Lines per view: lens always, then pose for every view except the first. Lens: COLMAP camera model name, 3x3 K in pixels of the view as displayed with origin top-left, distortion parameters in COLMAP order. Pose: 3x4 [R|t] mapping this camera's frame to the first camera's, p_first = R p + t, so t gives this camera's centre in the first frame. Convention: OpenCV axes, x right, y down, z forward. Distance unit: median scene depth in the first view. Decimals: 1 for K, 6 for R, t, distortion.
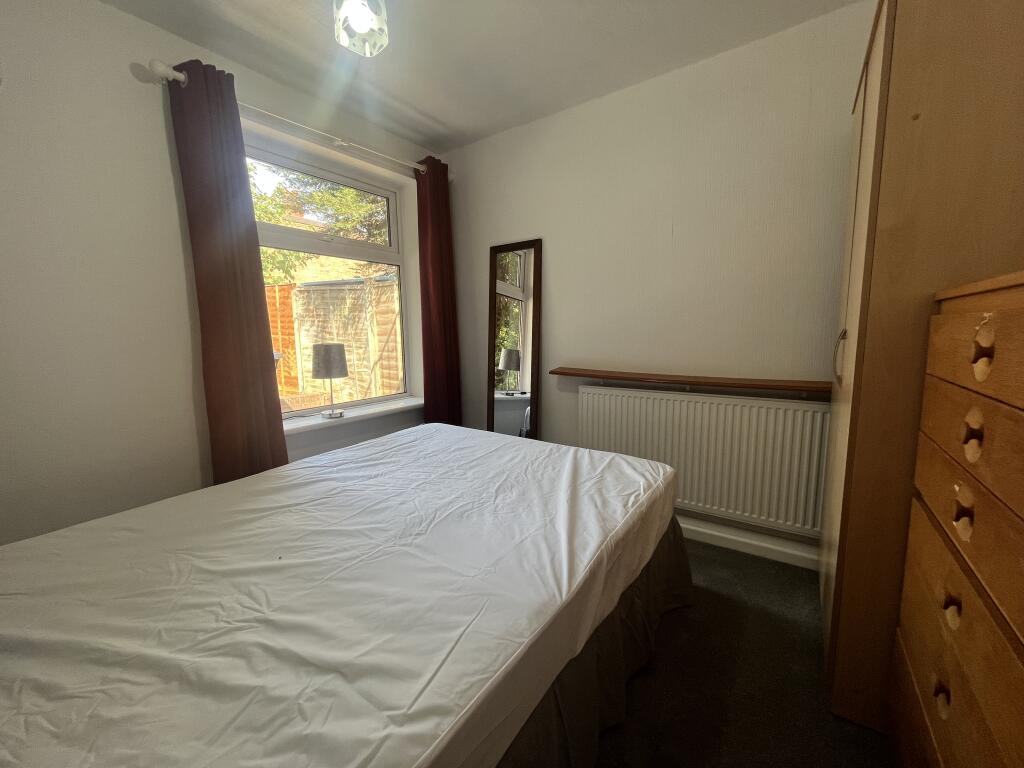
lens RADIAL K [[411.6, 0, 511.1], [0, 411.6, 384.1], [0, 0, 1]] dist [-0.002492, -0.000062]
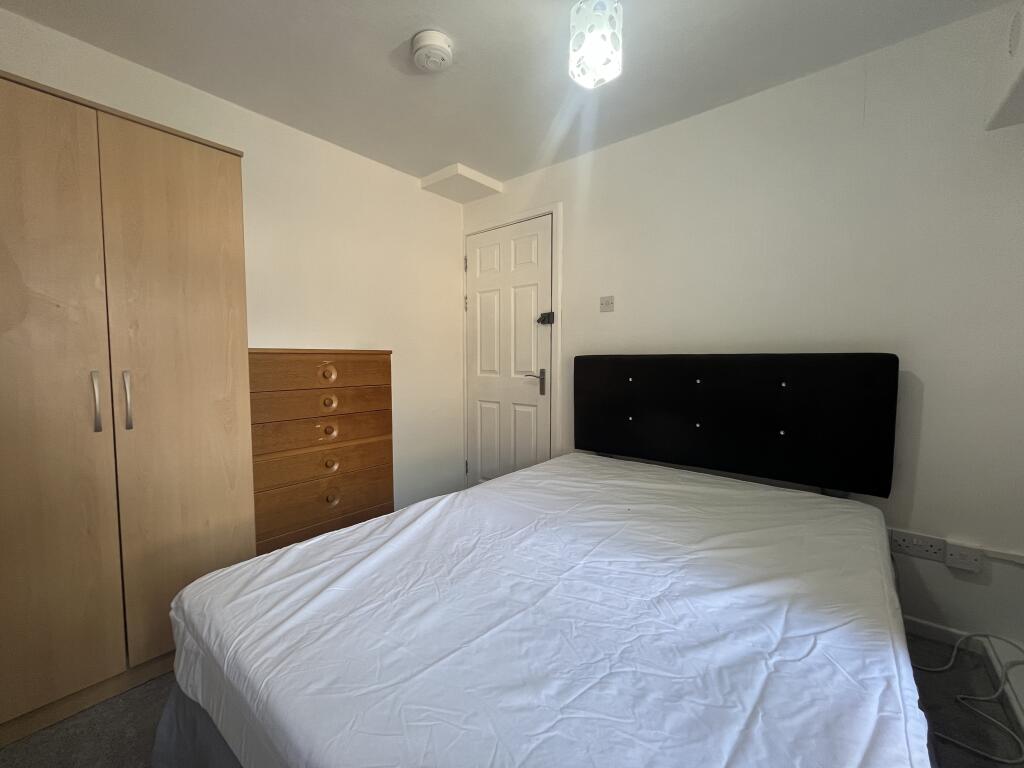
lens RADIAL K [[411.6, 0, 512.8], [0, 411.6, 384.0], [0, 0, 1]] dist [-0.002492, -0.000062]
pose [[-0.996442, 0.015676, 0.082811, -0.199121], [0.031130, 0.981526, 0.188779, -0.246552], [-0.078322, 0.190685, -0.978522, 1.810735]]
